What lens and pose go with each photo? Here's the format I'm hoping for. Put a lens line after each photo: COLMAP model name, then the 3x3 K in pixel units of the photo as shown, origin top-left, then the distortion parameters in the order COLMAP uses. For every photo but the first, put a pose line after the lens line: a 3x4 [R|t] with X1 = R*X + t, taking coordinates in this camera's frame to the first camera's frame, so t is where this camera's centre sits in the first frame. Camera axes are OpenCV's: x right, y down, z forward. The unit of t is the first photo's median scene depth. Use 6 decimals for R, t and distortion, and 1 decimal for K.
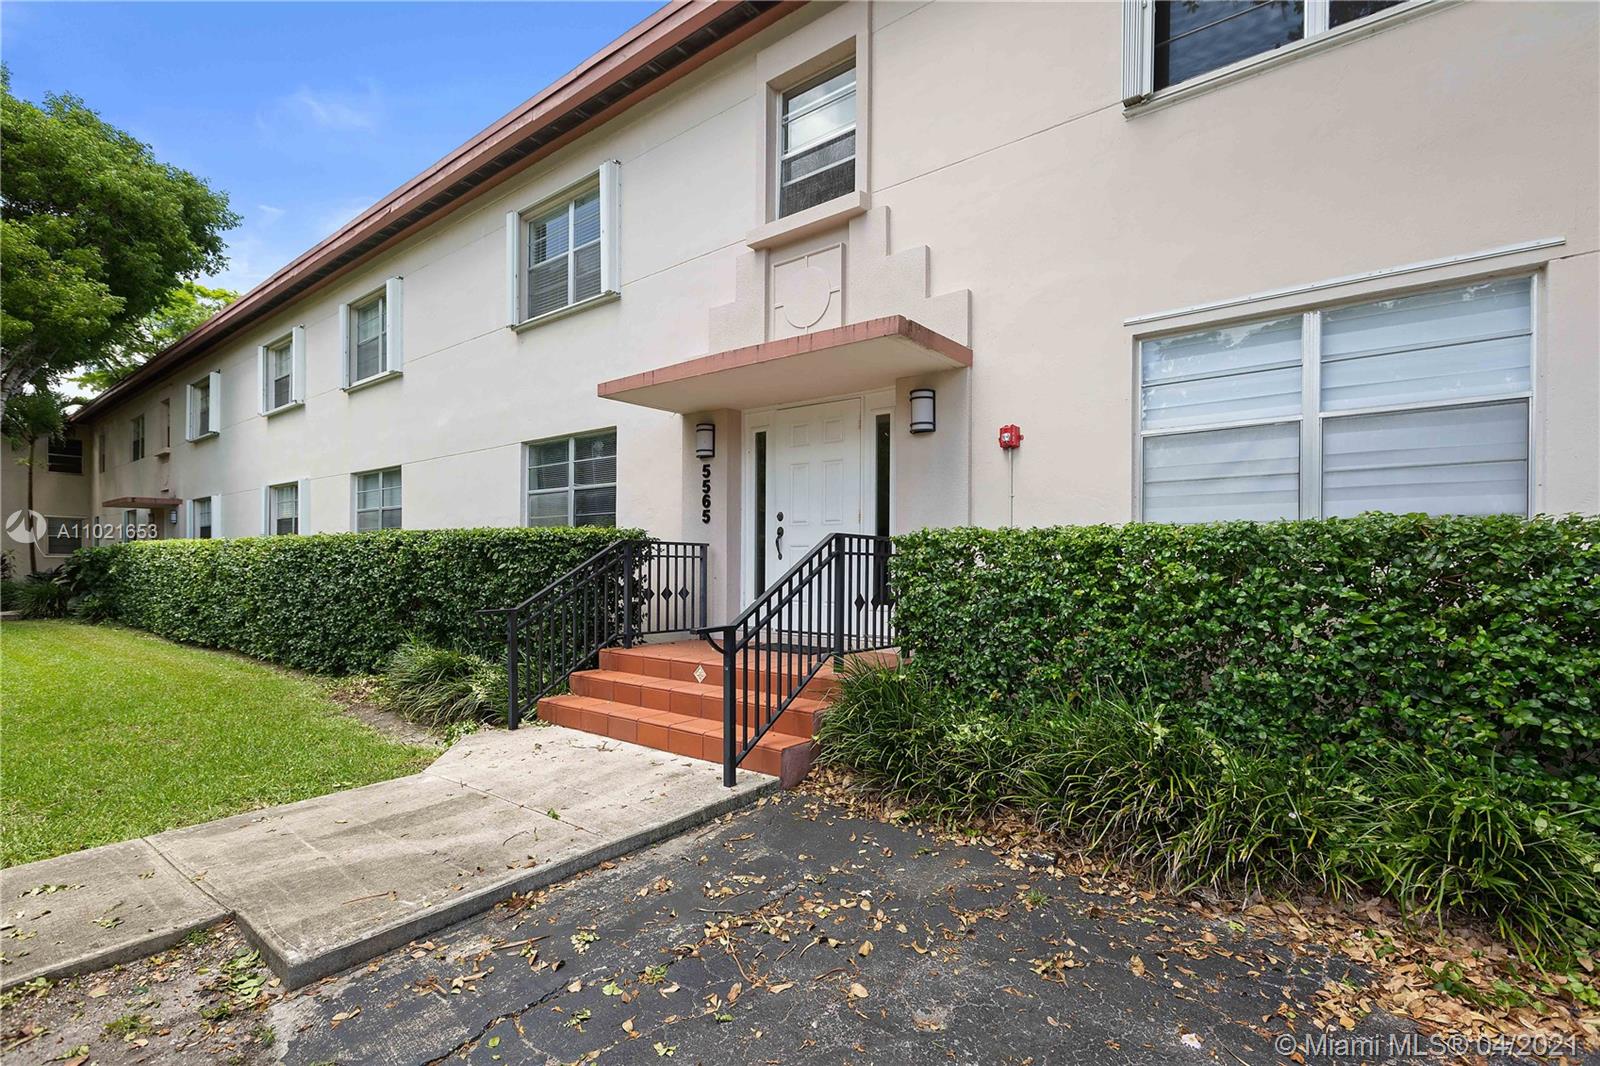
lens RADIAL K [[730.5, 0, 817.4], [0, 730.5, 548.4], [0, 0, 1]] dist [-0.001366, -0.000054]
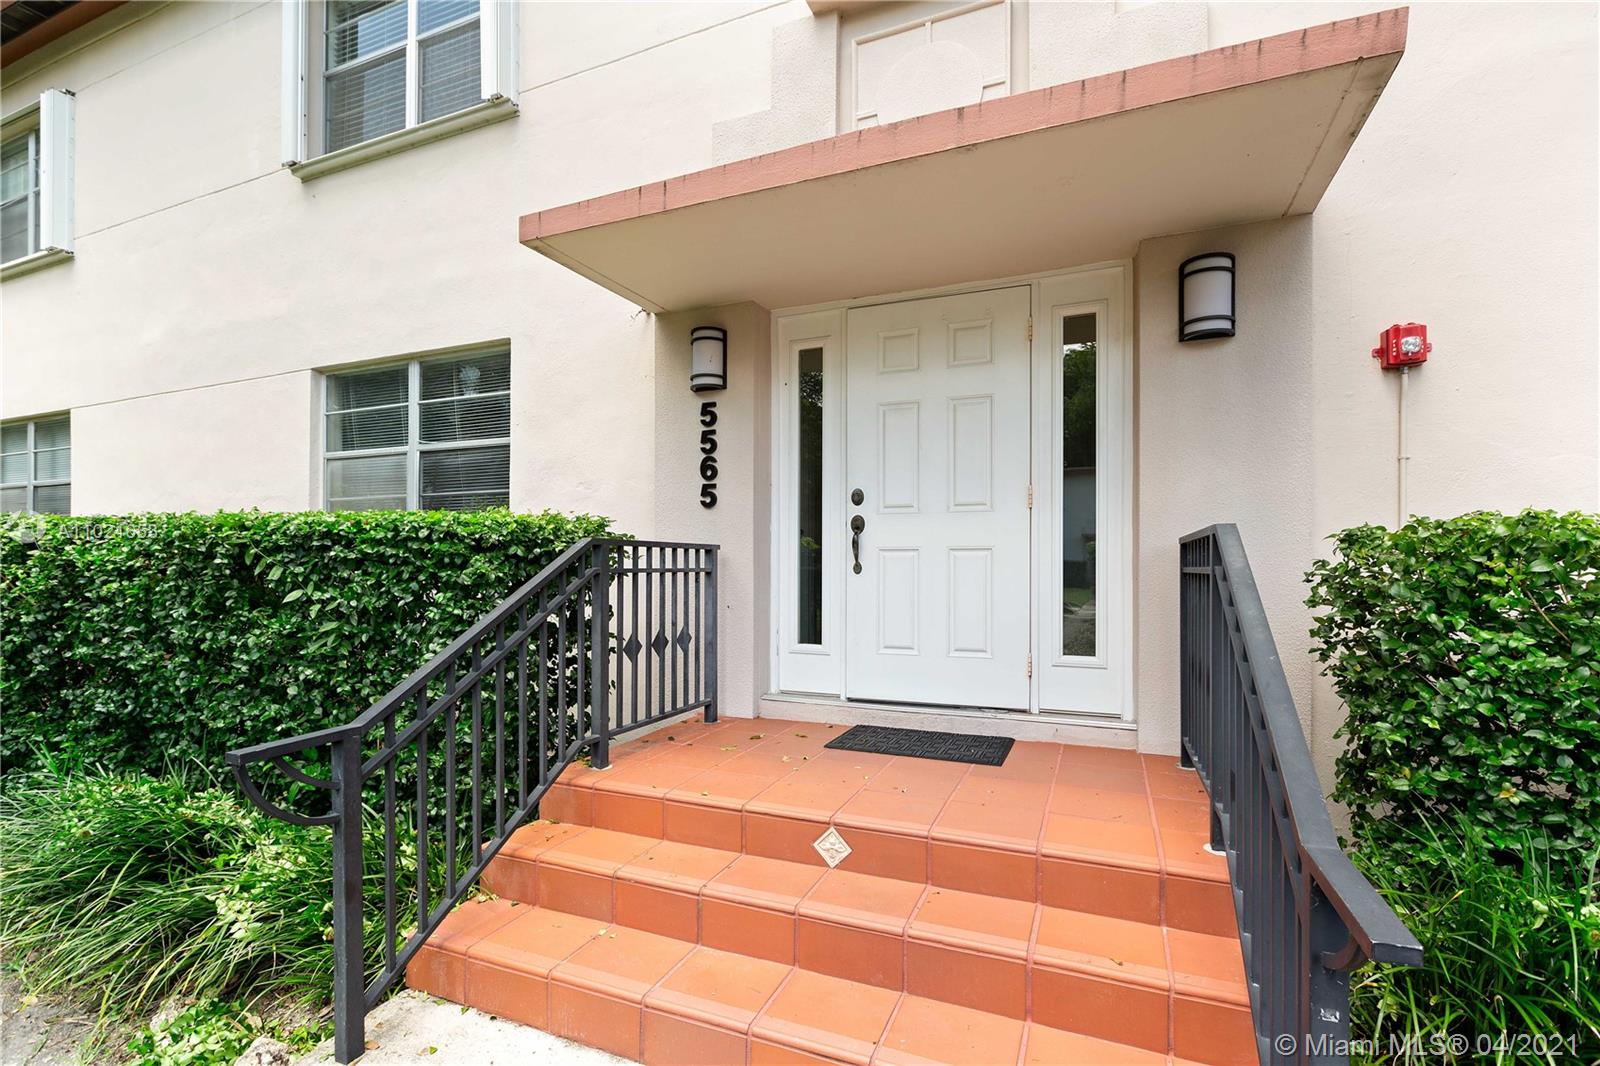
lens RADIAL K [[730.5, 0, 817.4], [0, 730.5, 548.4], [0, 0, 1]] dist [-0.001366, -0.000054]
pose [[0.968192, -0.001037, 0.250206, -0.211138], [0.000617, 0.999998, 0.001757, -0.004915], [-0.250208, -0.001547, 0.968191, 0.441612]]
